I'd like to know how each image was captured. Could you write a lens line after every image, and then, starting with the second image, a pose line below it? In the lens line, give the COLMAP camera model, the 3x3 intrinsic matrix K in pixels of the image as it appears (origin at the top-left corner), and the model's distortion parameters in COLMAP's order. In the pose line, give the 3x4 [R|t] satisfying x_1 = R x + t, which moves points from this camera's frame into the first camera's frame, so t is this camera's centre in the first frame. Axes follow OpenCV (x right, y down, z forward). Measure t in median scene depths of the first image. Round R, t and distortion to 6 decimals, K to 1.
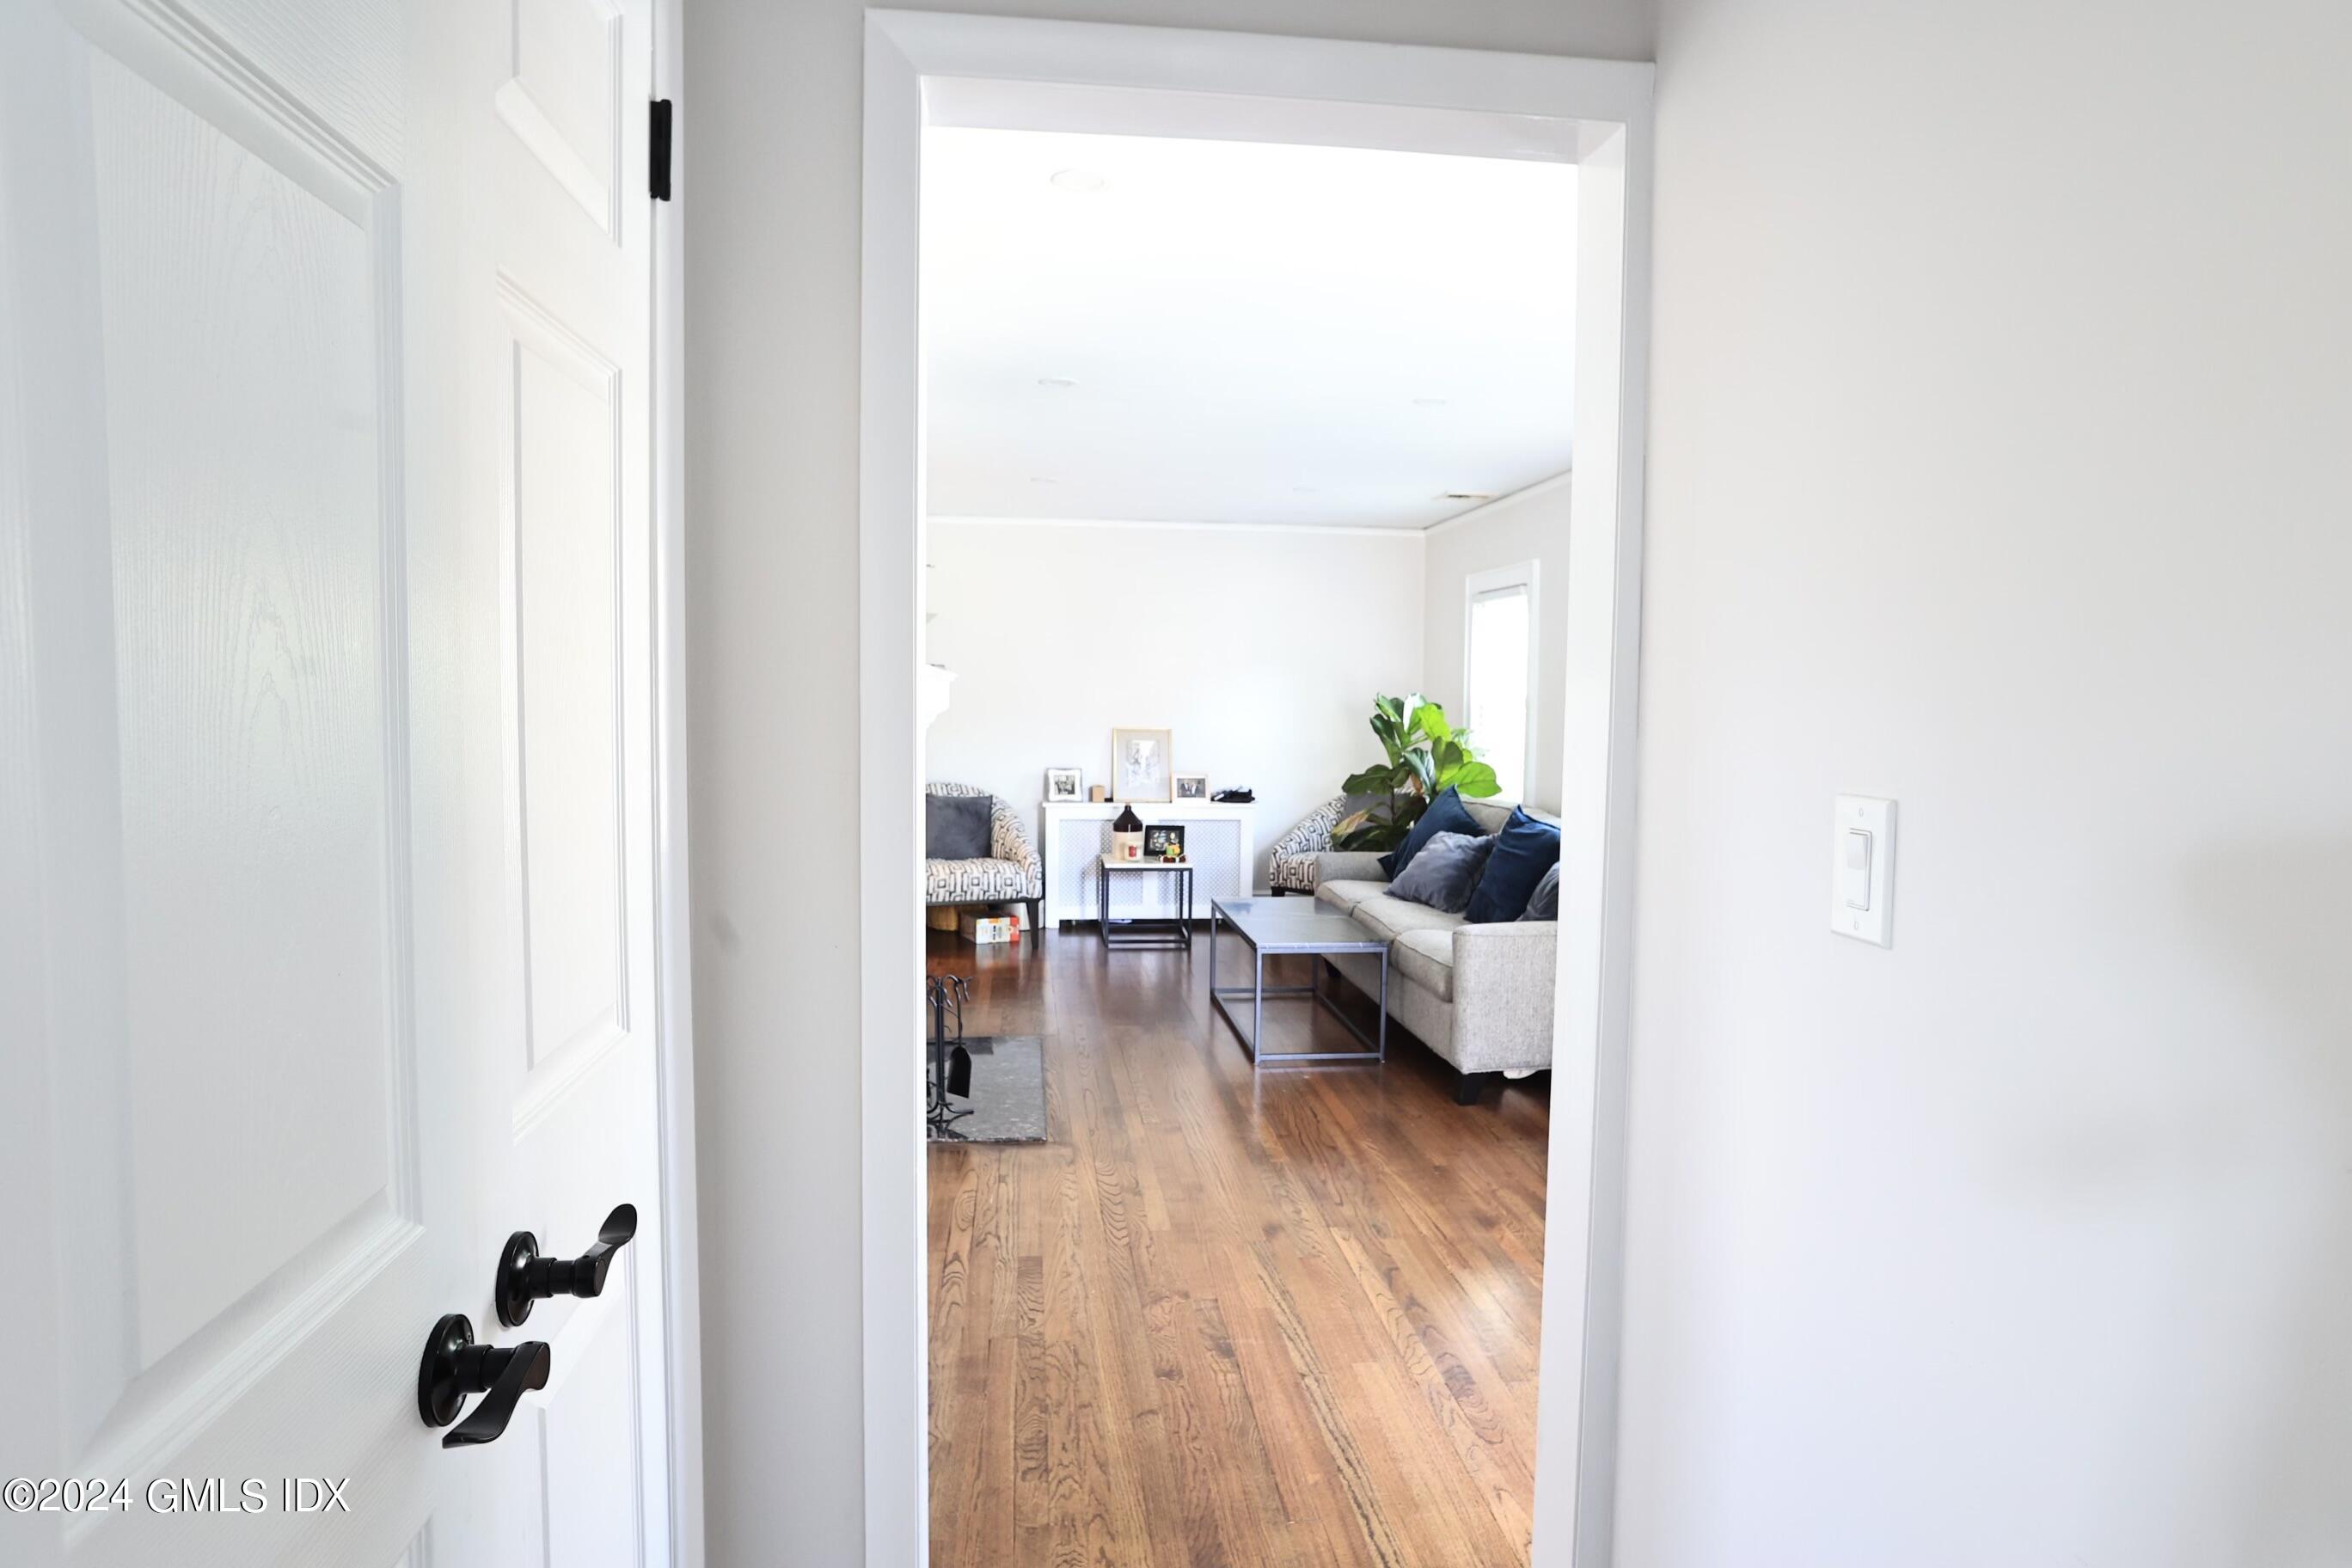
lens RADIAL K [[1367.2, 0, 1186.6], [0, 1367.2, 775.9], [0, 0, 1]] dist [-0.077602, 0.056185]
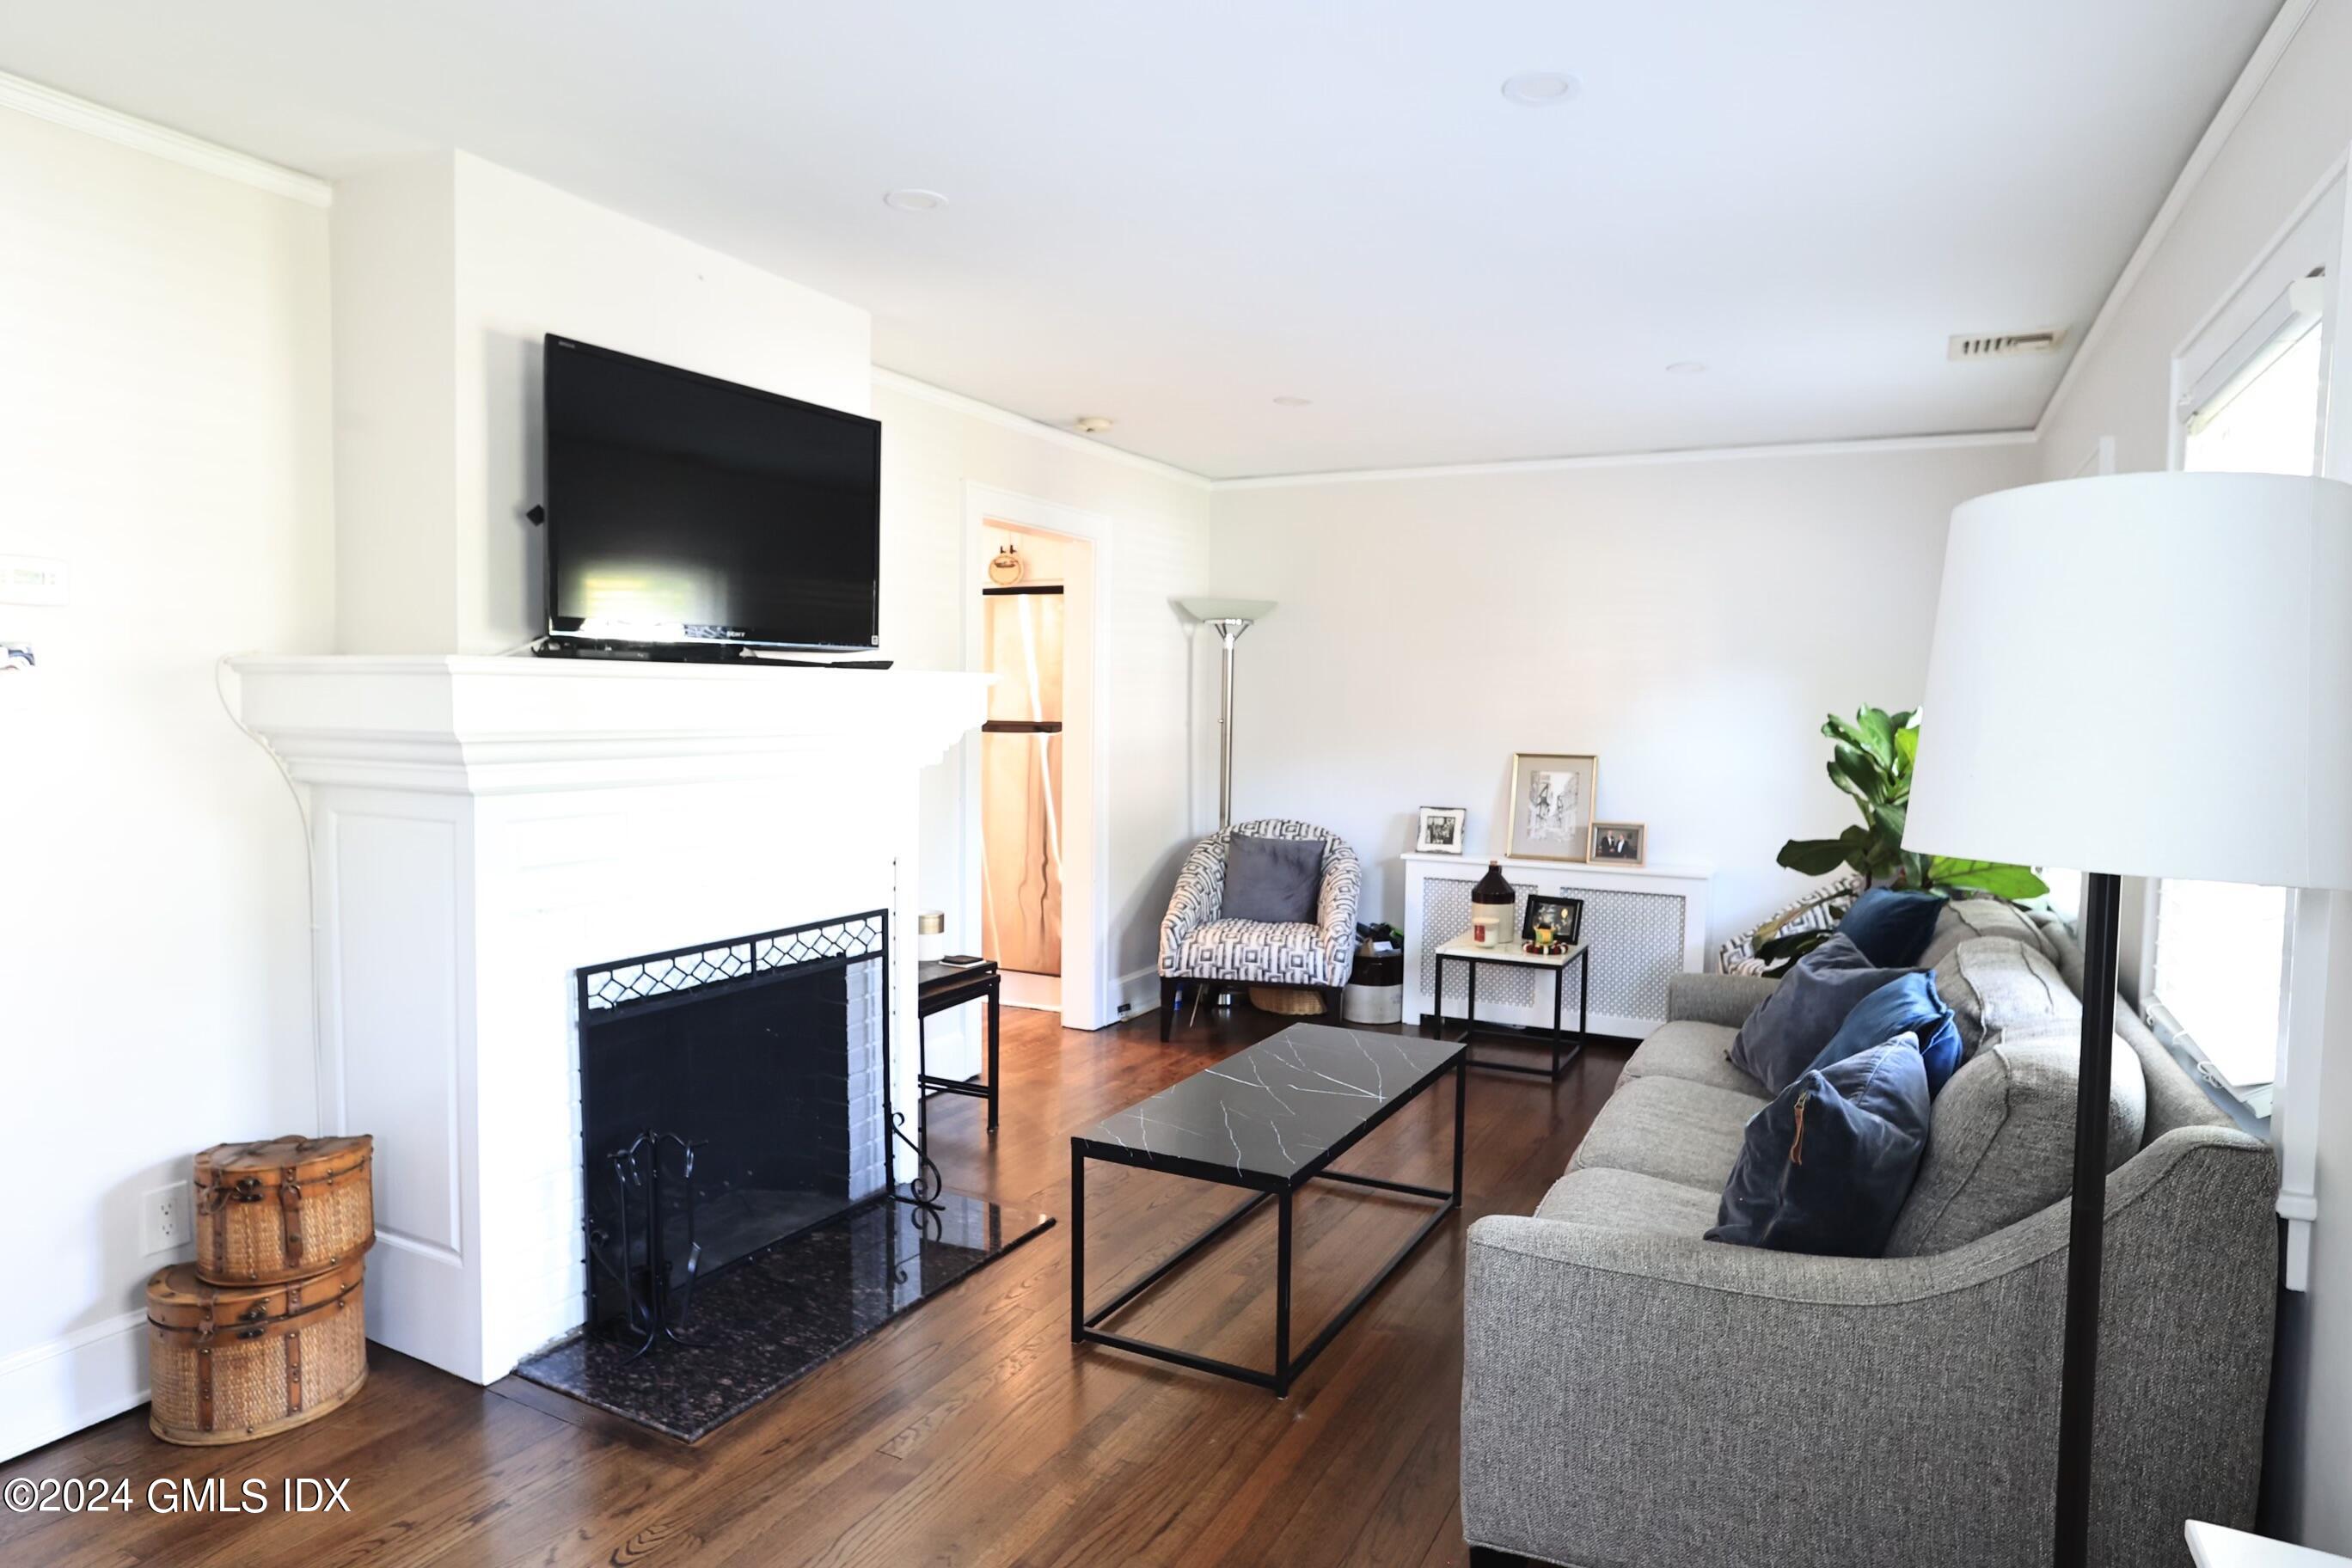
lens RADIAL K [[1367.2, 0, 1186.6], [0, 1367.2, 775.9], [0, 0, 1]] dist [-0.077602, 0.056185]
pose [[0.827349, 0.030009, -0.560886, 0.214468], [-0.034947, 0.999387, 0.001921, -0.019724], [0.560600, 0.018012, 0.827891, 0.332605]]
